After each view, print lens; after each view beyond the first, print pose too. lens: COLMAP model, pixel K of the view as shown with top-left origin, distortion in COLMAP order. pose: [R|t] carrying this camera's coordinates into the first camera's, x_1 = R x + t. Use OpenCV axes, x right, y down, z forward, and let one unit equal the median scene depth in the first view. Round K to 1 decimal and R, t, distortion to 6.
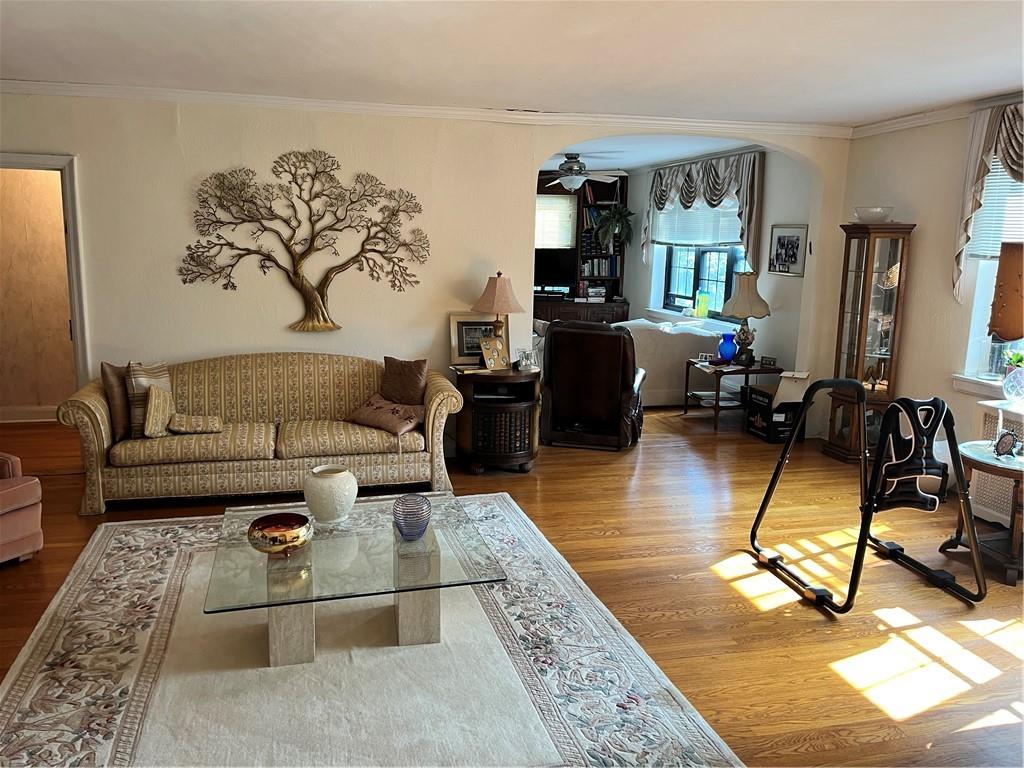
lens RADIAL K [[777.9, 0, 512.0], [0, 777.9, 384.0], [0, 0, 1]] dist [0.032518, 0.002568]
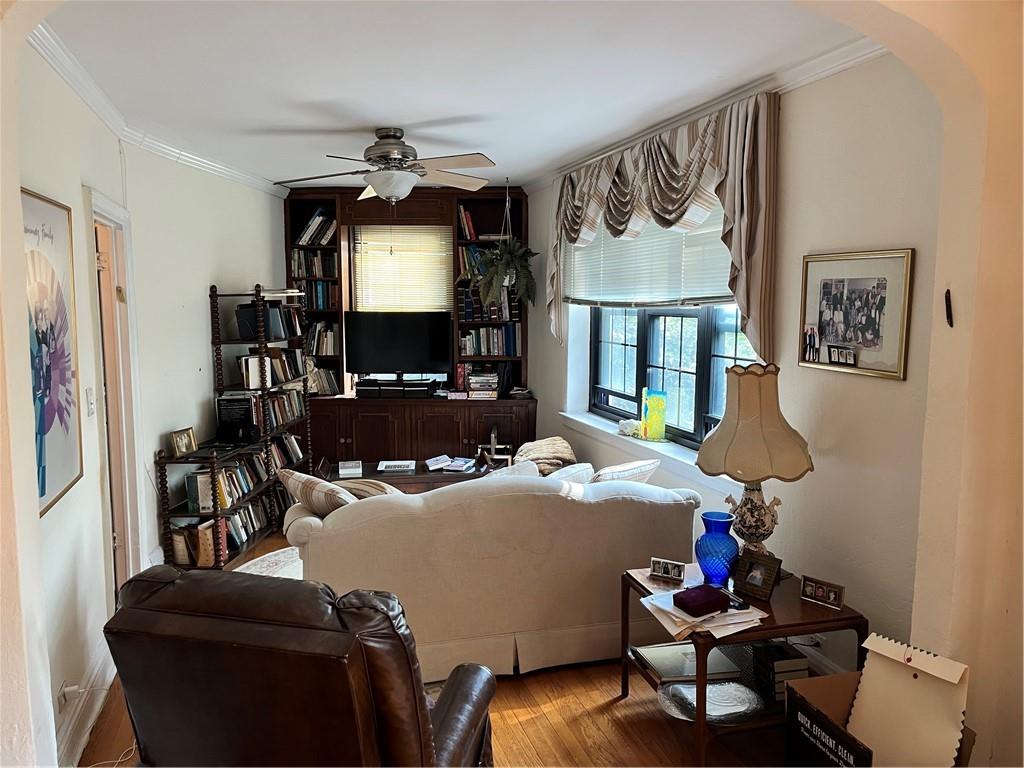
lens RADIAL K [[777.9, 0, 512.0], [0, 777.9, 384.0], [0, 0, 1]] dist [0.032518, 0.002568]
pose [[0.998487, -0.017497, 0.052138, 0.127932], [0.021507, 0.996770, -0.077372, -0.089103], [-0.050616, 0.078376, 0.995638, 0.506001]]
